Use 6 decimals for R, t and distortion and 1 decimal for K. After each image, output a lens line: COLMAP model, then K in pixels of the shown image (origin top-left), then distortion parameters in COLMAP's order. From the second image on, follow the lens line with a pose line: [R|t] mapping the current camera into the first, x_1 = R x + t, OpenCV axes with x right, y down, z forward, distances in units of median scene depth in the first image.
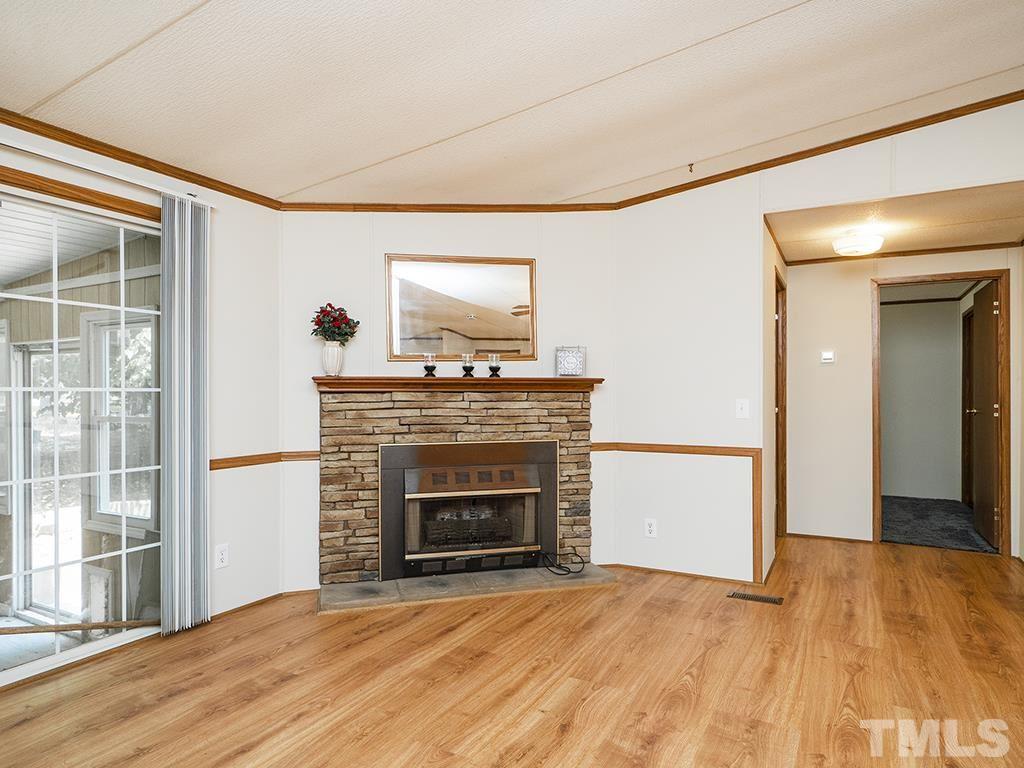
lens RADIAL K [[634.4, 0, 518.7], [0, 634.4, 398.8], [0, 0, 1]] dist [0.006770, 0.000706]
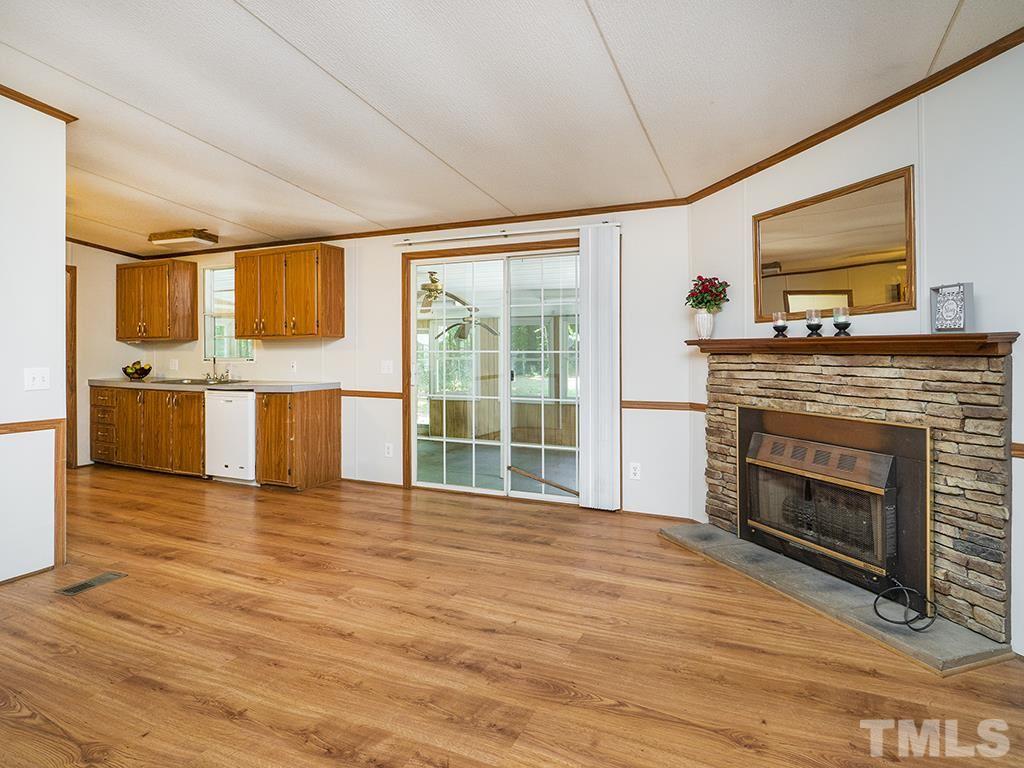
lens RADIAL K [[581.5, 0, 489.4], [0, 581.5, 341.5], [0, 0, 1]] dist [-0.011288, 0.003489]
pose [[0.051055, -0.011958, -0.998624, 0.683602], [-0.005493, 0.999910, -0.012254, -0.016240], [0.998681, 0.006111, 0.050985, 0.534609]]
